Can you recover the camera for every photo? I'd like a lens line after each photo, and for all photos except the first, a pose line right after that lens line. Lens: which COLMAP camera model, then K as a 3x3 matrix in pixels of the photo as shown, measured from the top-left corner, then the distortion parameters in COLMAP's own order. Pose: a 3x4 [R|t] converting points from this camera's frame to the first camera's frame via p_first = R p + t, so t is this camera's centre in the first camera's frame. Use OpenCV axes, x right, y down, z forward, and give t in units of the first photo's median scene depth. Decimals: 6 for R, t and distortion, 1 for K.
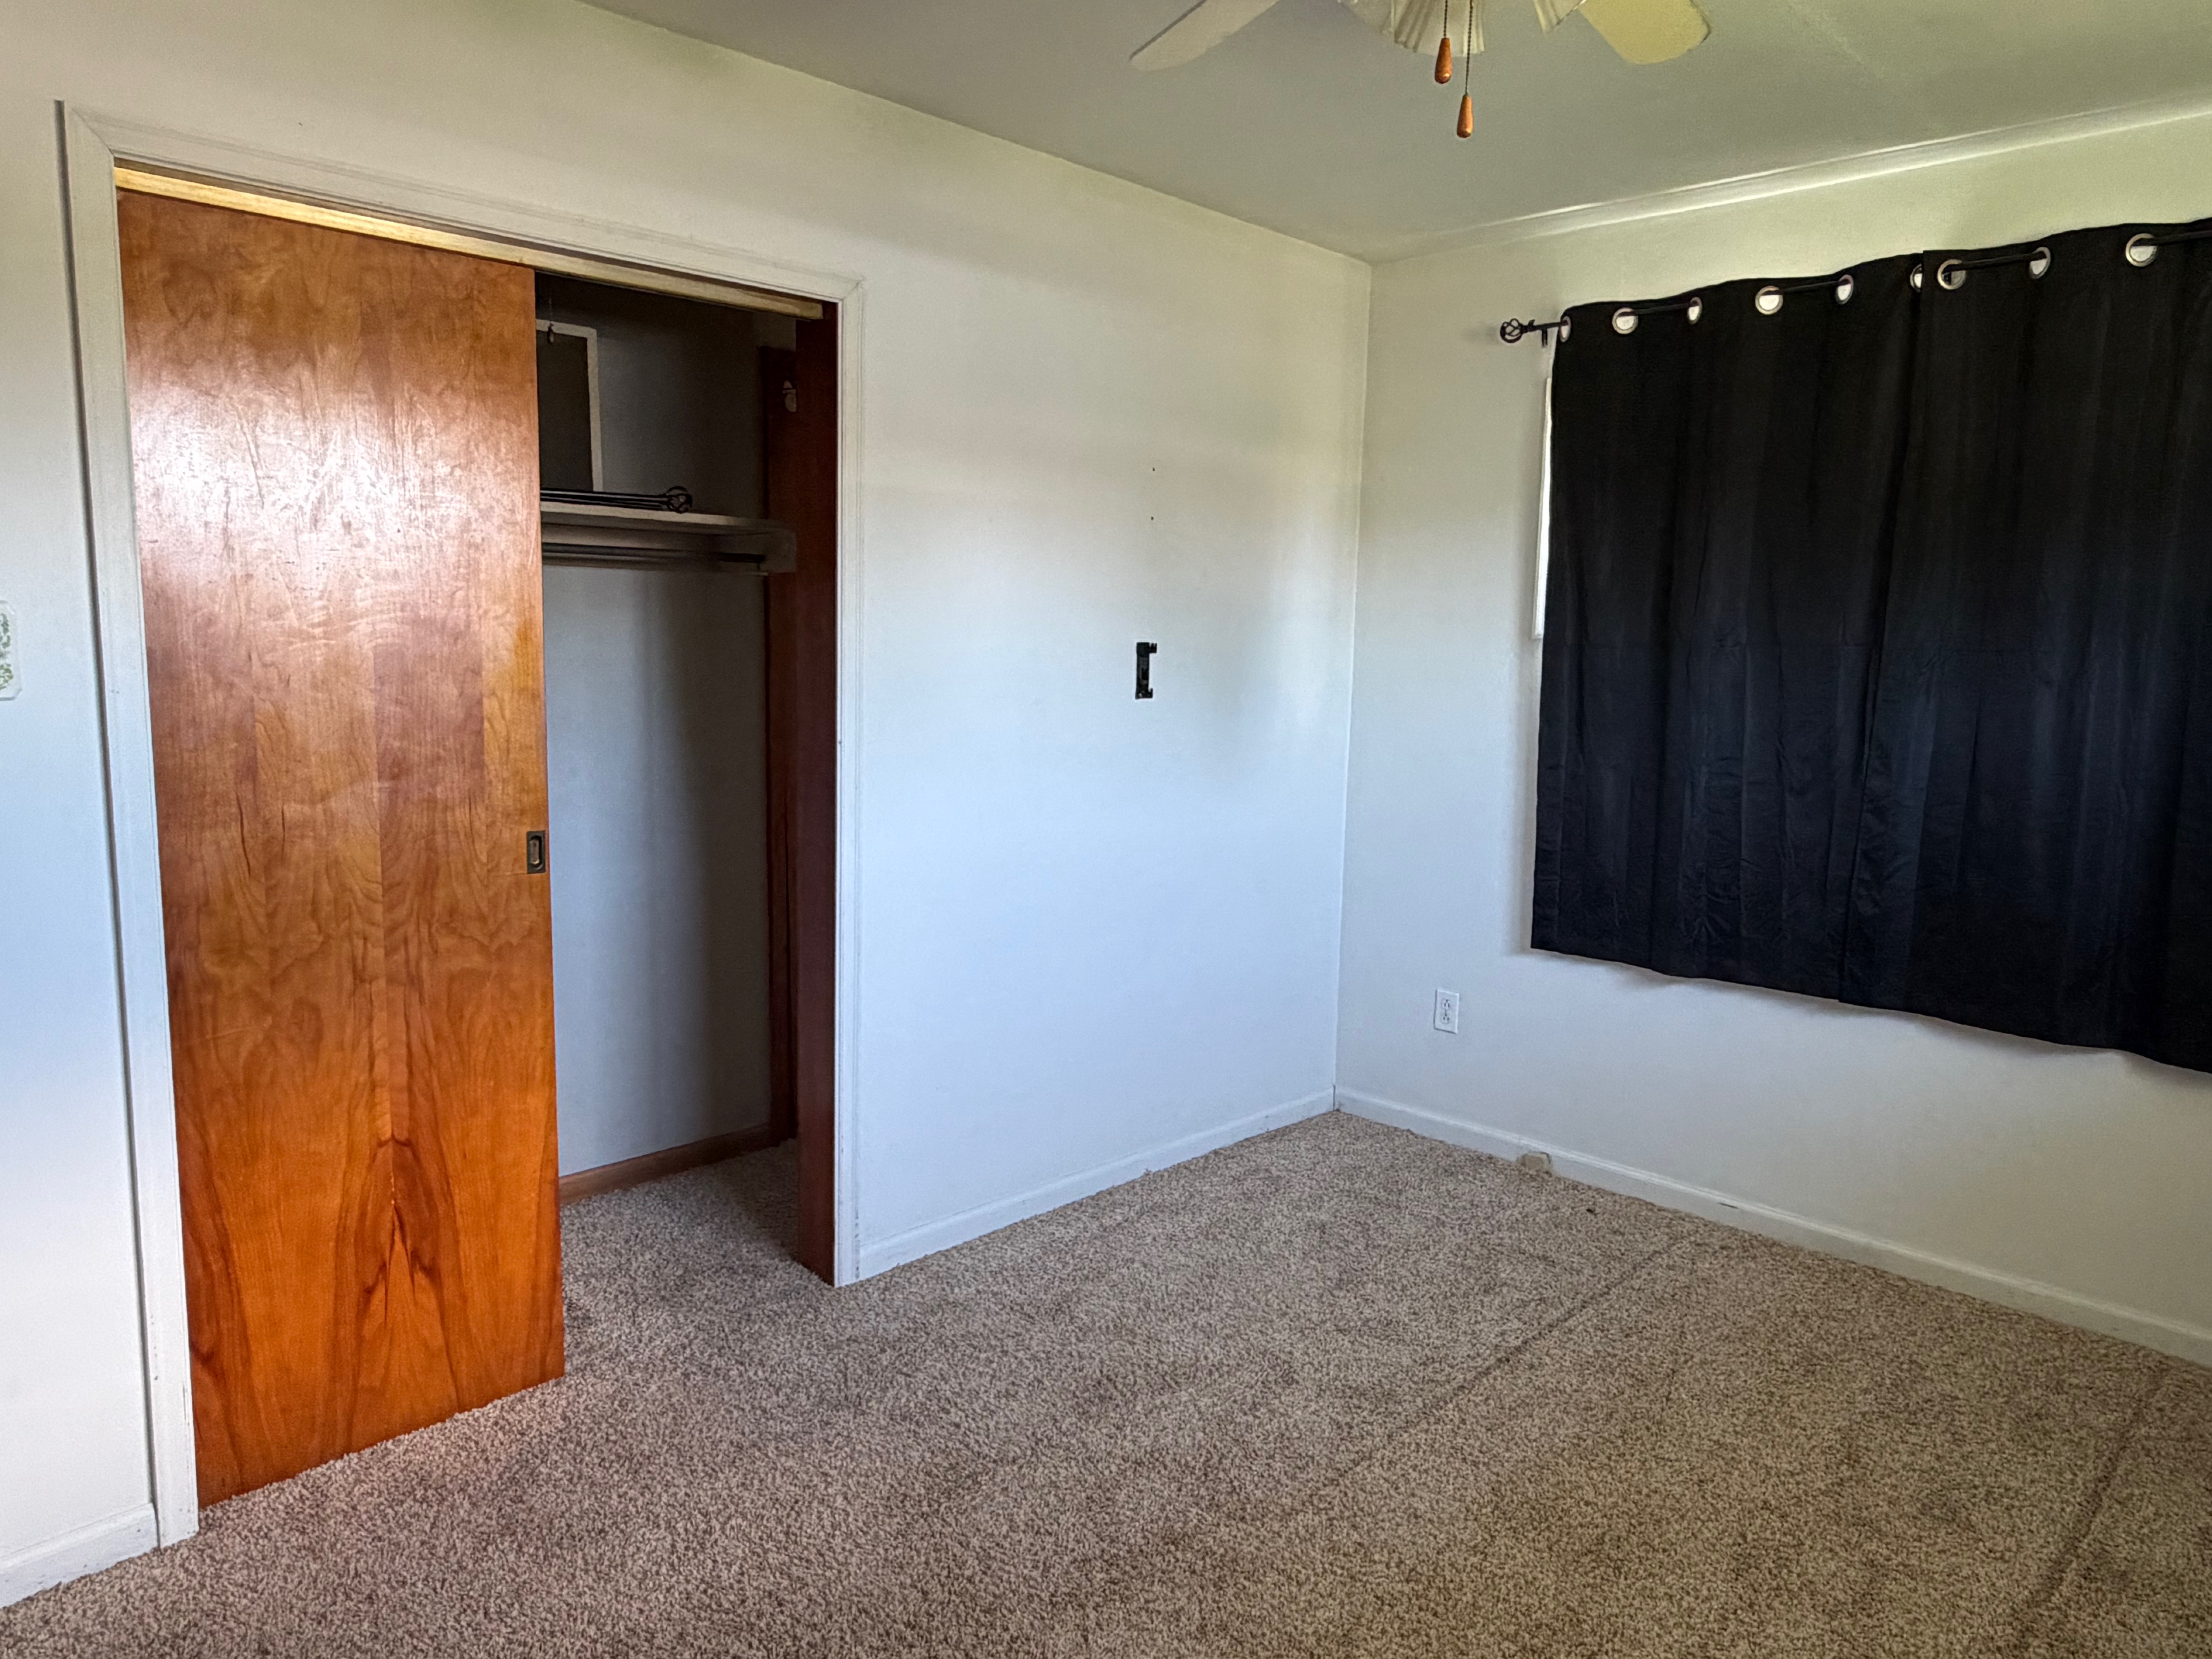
lens RADIAL K [[1469.9, 0, 1103.2], [0, 1469.9, 839.5], [0, 0, 1]] dist [-0.003228, -0.007999]
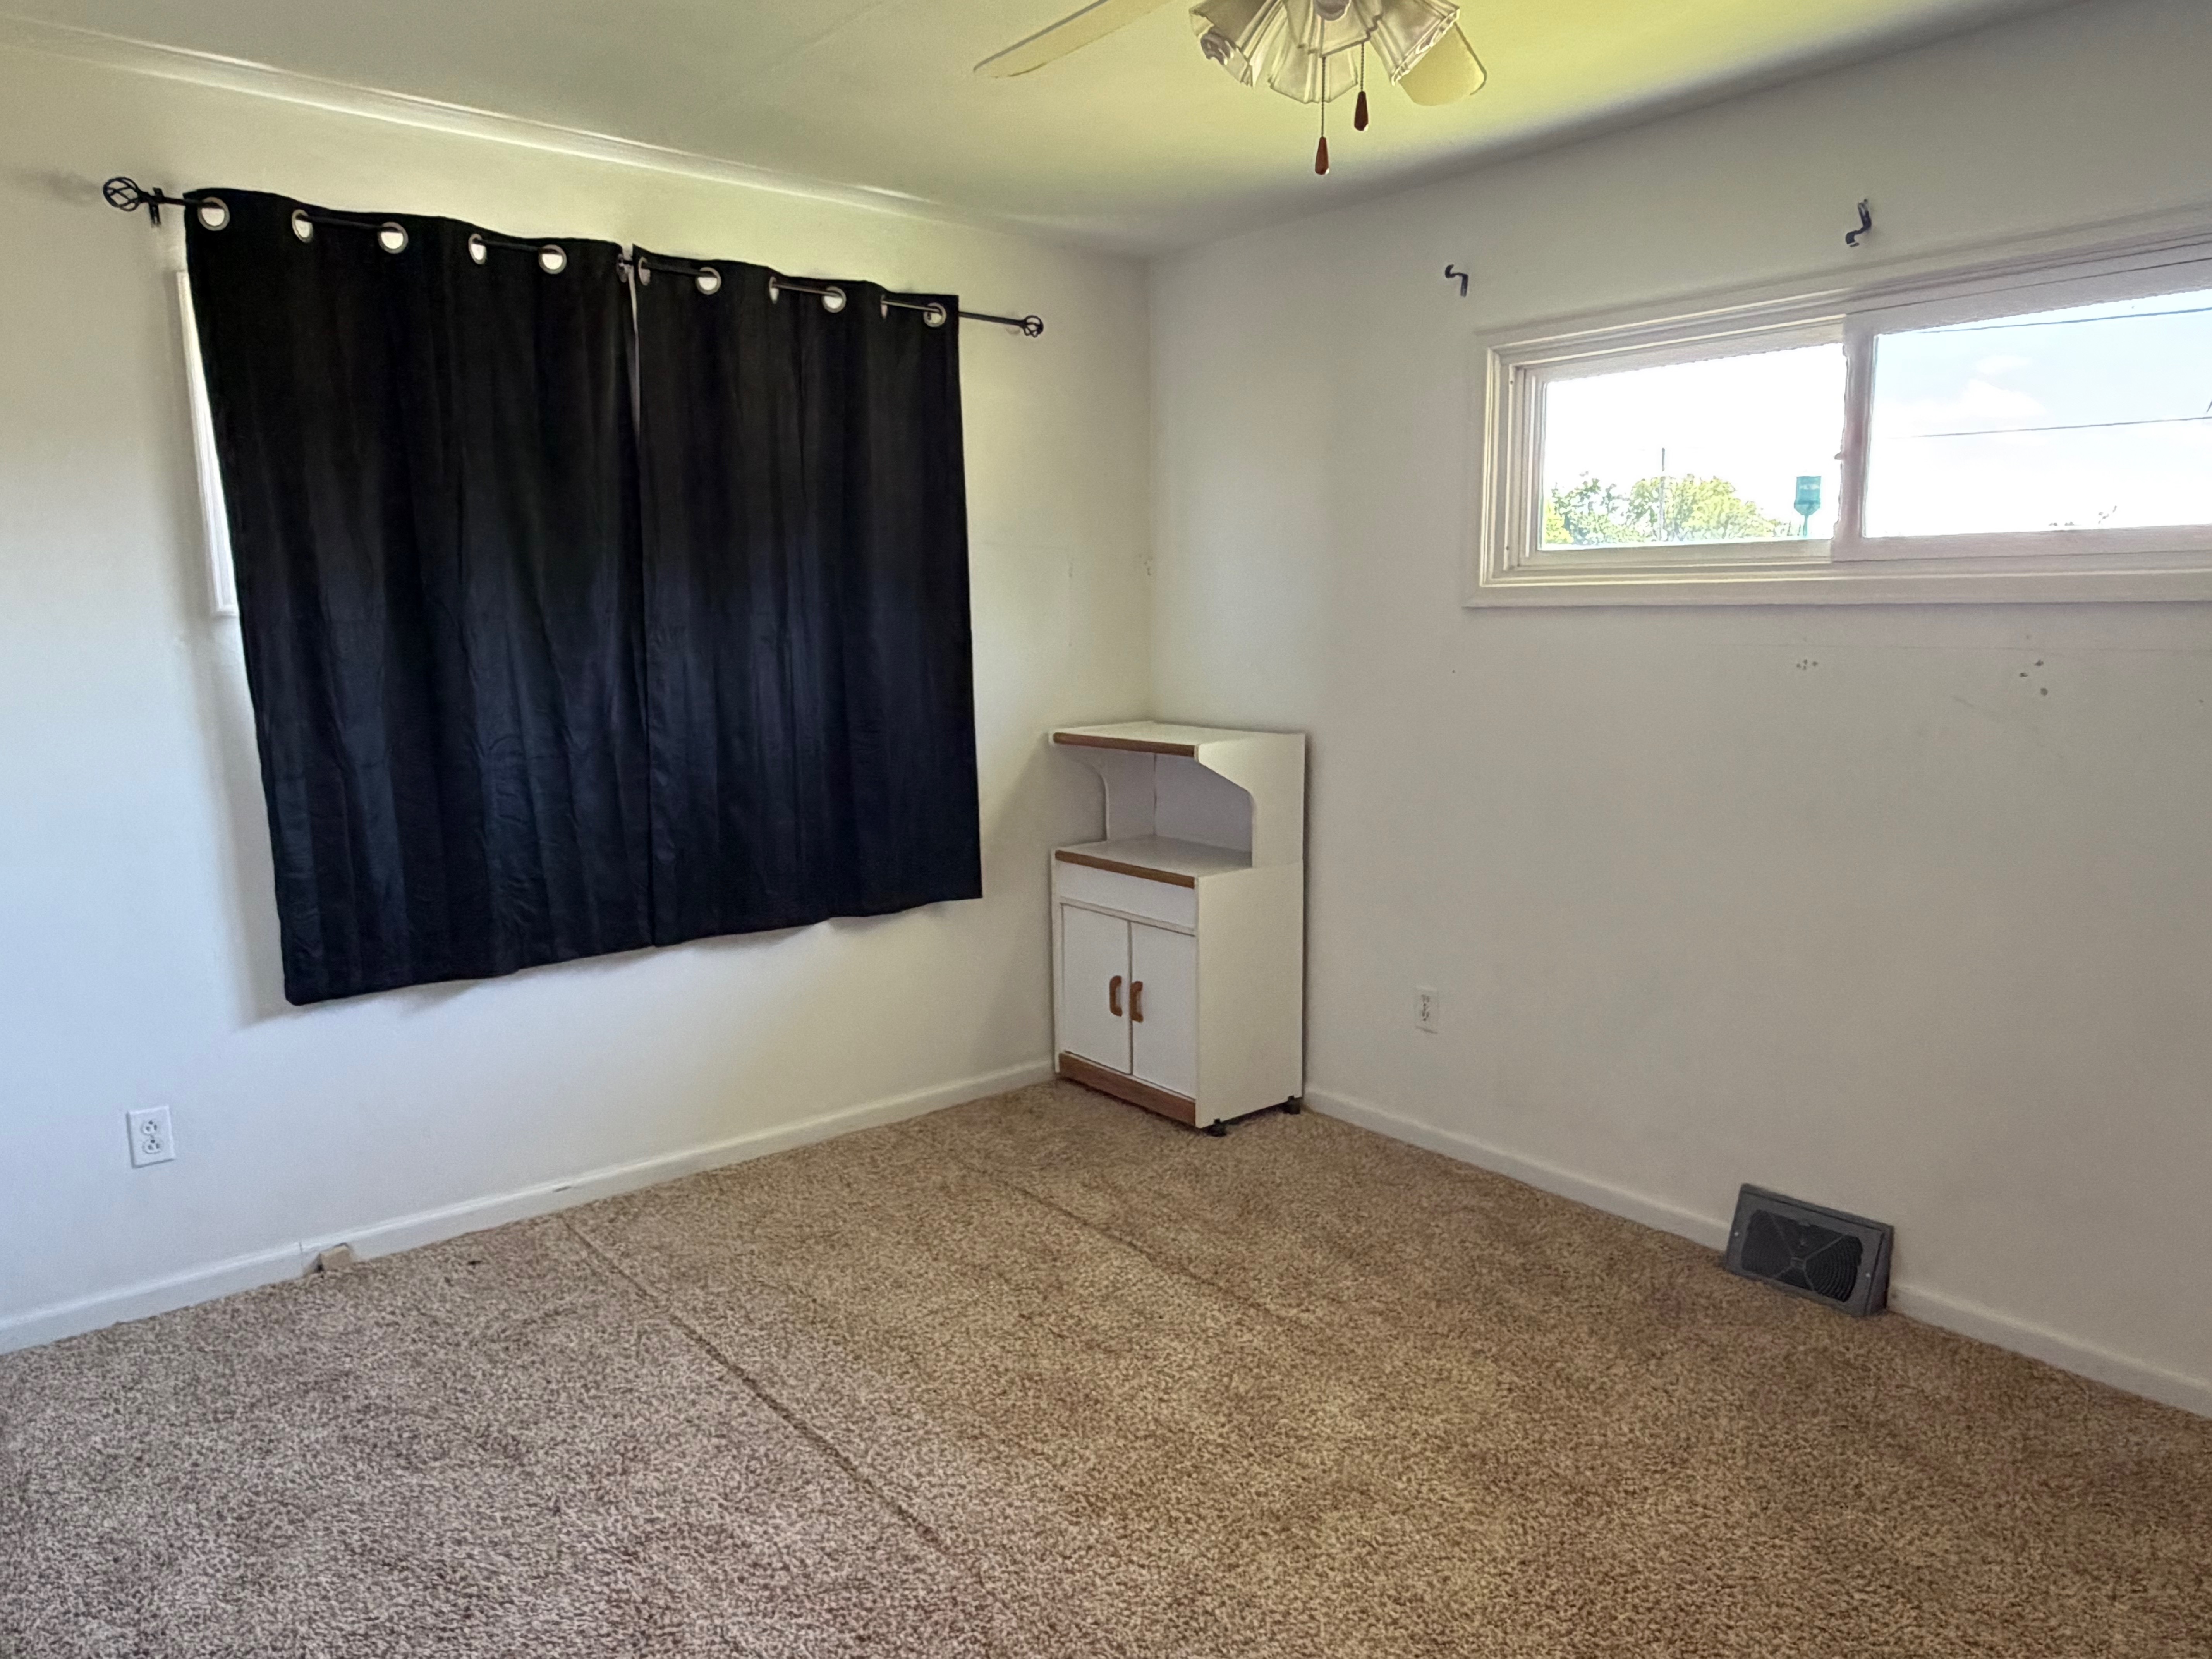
lens RADIAL K [[1469.9, 0, 1106.8], [0, 1469.9, 832.3], [0, 0, 1]] dist [-0.003228, -0.007999]
pose [[0.099656, -0.175364, 0.979447, -0.461311], [0.144829, 0.976420, 0.160087, -0.088323], [-0.984425, 0.125898, 0.122704, 0.498467]]
